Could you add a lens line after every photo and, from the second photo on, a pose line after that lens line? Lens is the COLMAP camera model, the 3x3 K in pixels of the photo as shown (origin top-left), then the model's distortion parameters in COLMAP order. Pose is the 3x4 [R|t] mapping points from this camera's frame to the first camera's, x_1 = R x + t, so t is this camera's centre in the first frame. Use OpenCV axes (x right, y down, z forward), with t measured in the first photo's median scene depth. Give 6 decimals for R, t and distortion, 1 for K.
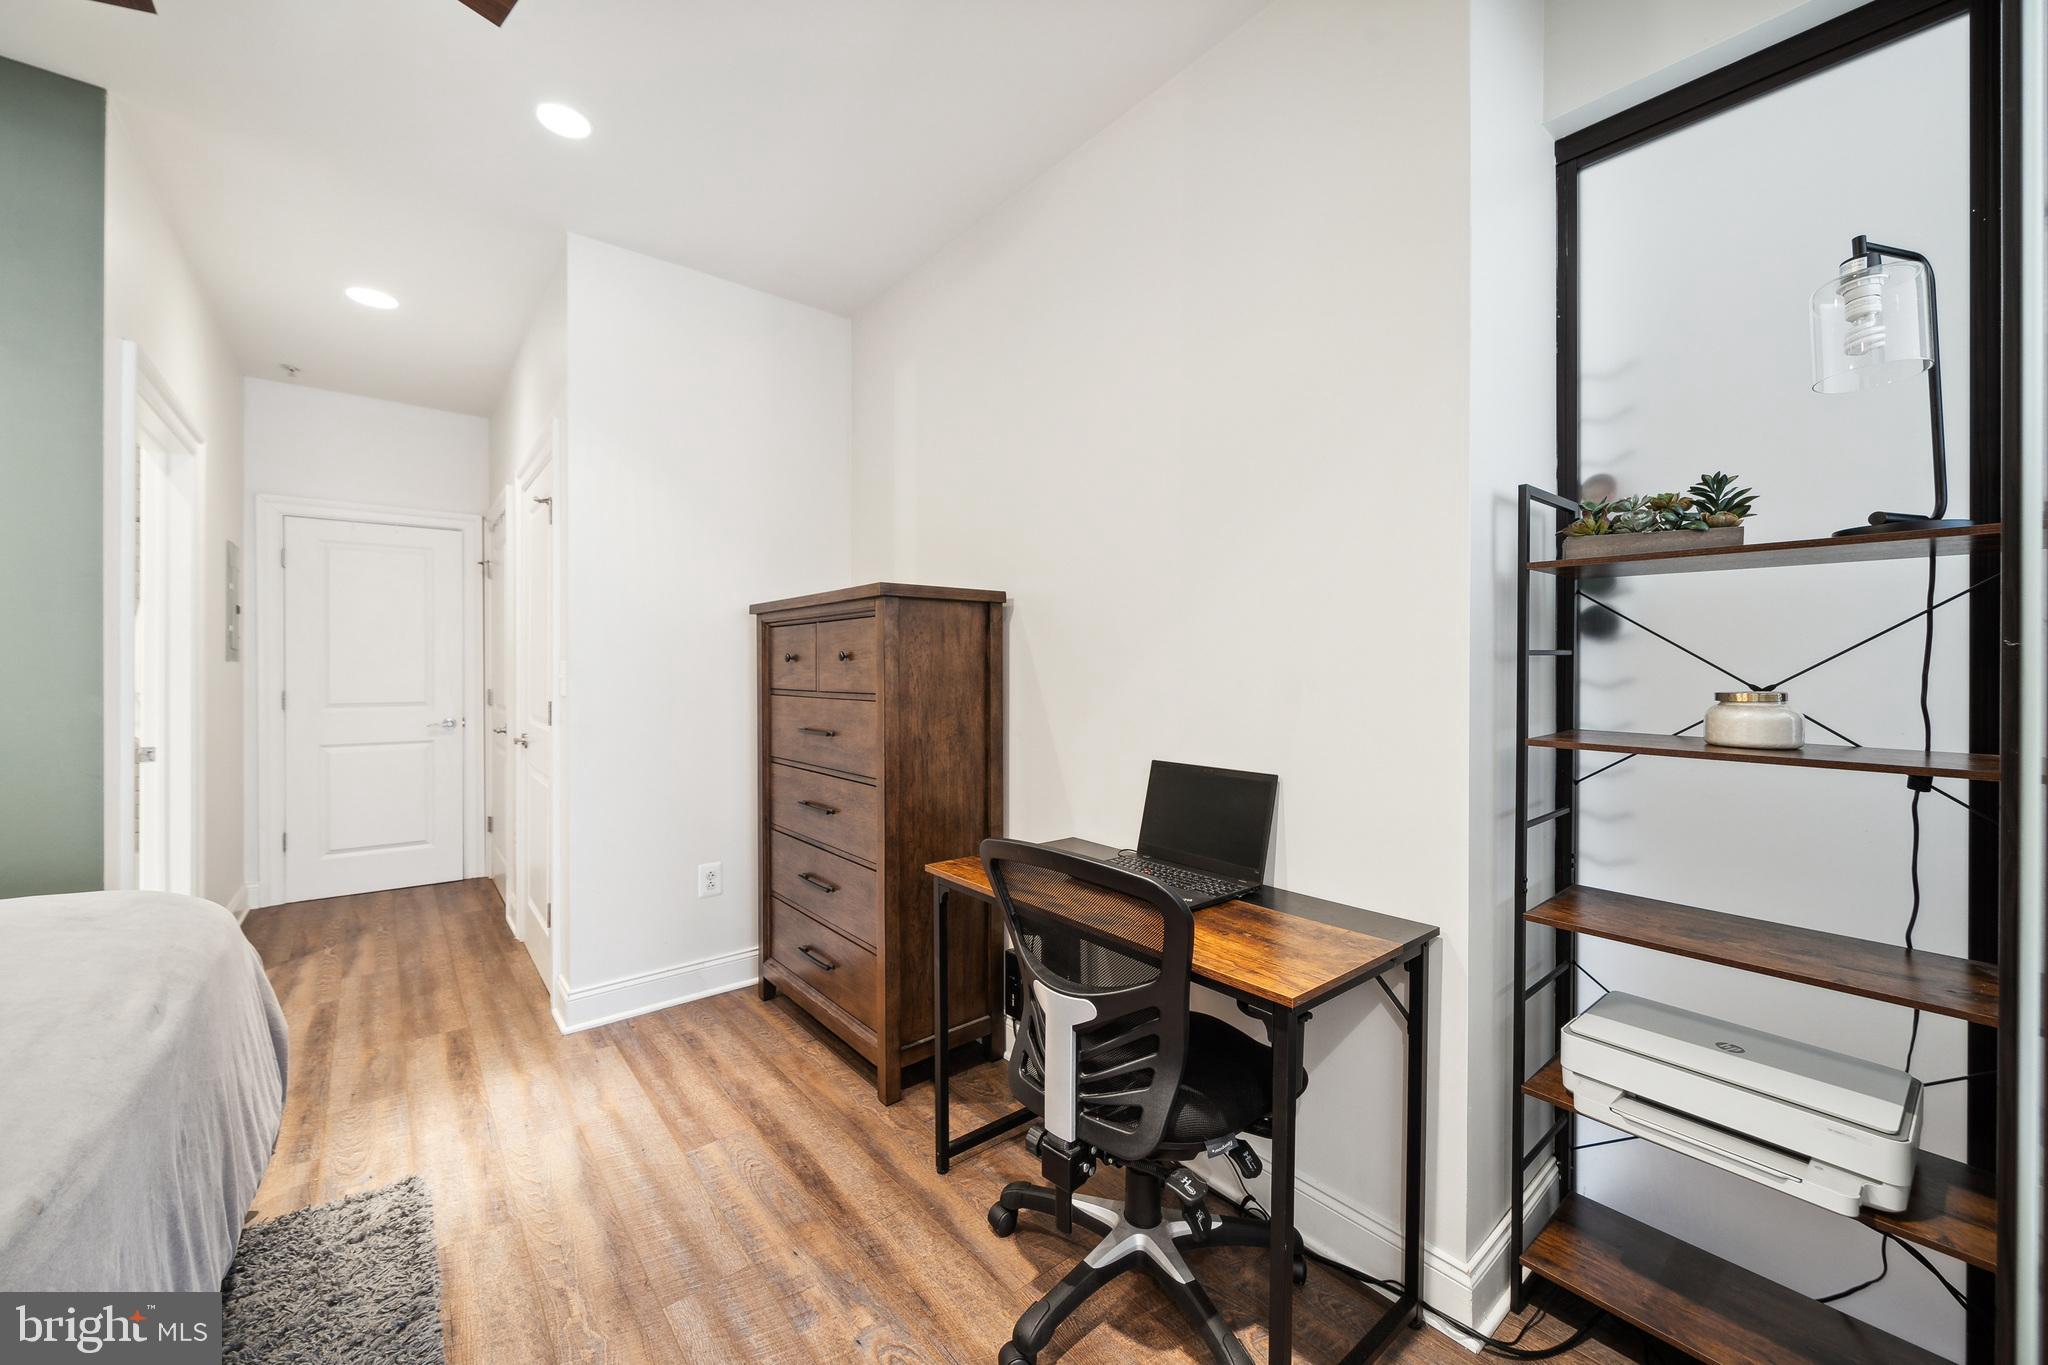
lens RADIAL K [[781.0, 0, 1060.5], [0, 781.0, 659.3], [0, 0, 1]] dist [-0.001463, -0.000195]
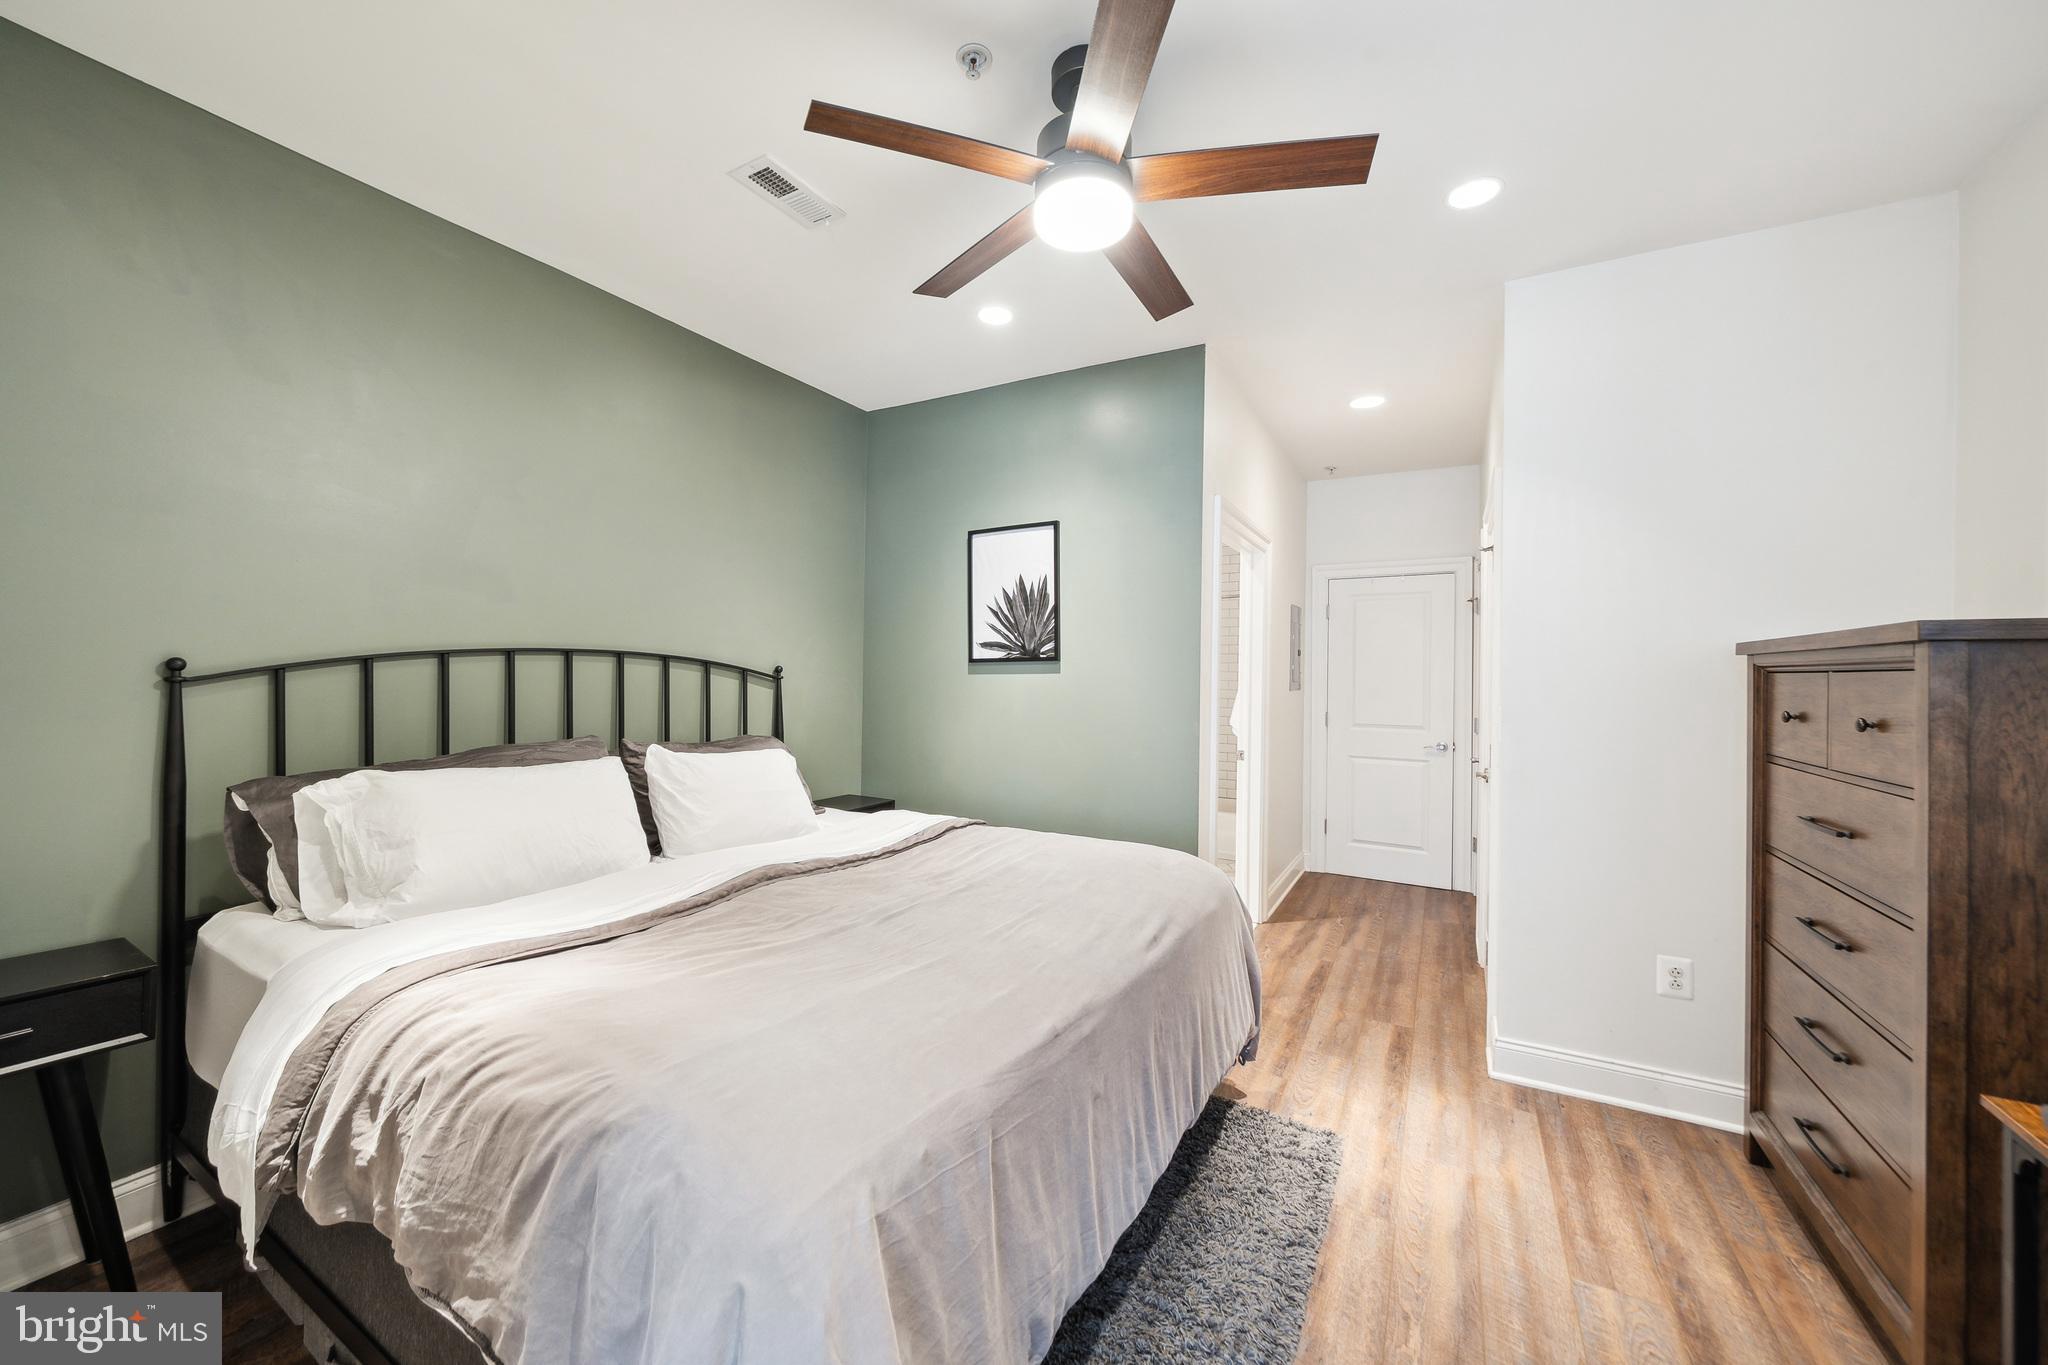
lens RADIAL K [[781.0, 0, 1003.4], [0, 781.0, 664.5], [0, 0, 1]] dist [-0.001463, -0.000195]
pose [[0.332104, -0.000218, -0.943243, 0.116767], [-0.008944, 0.999954, -0.003380, -0.049608], [0.943200, 0.009559, 0.332087, 0.065258]]
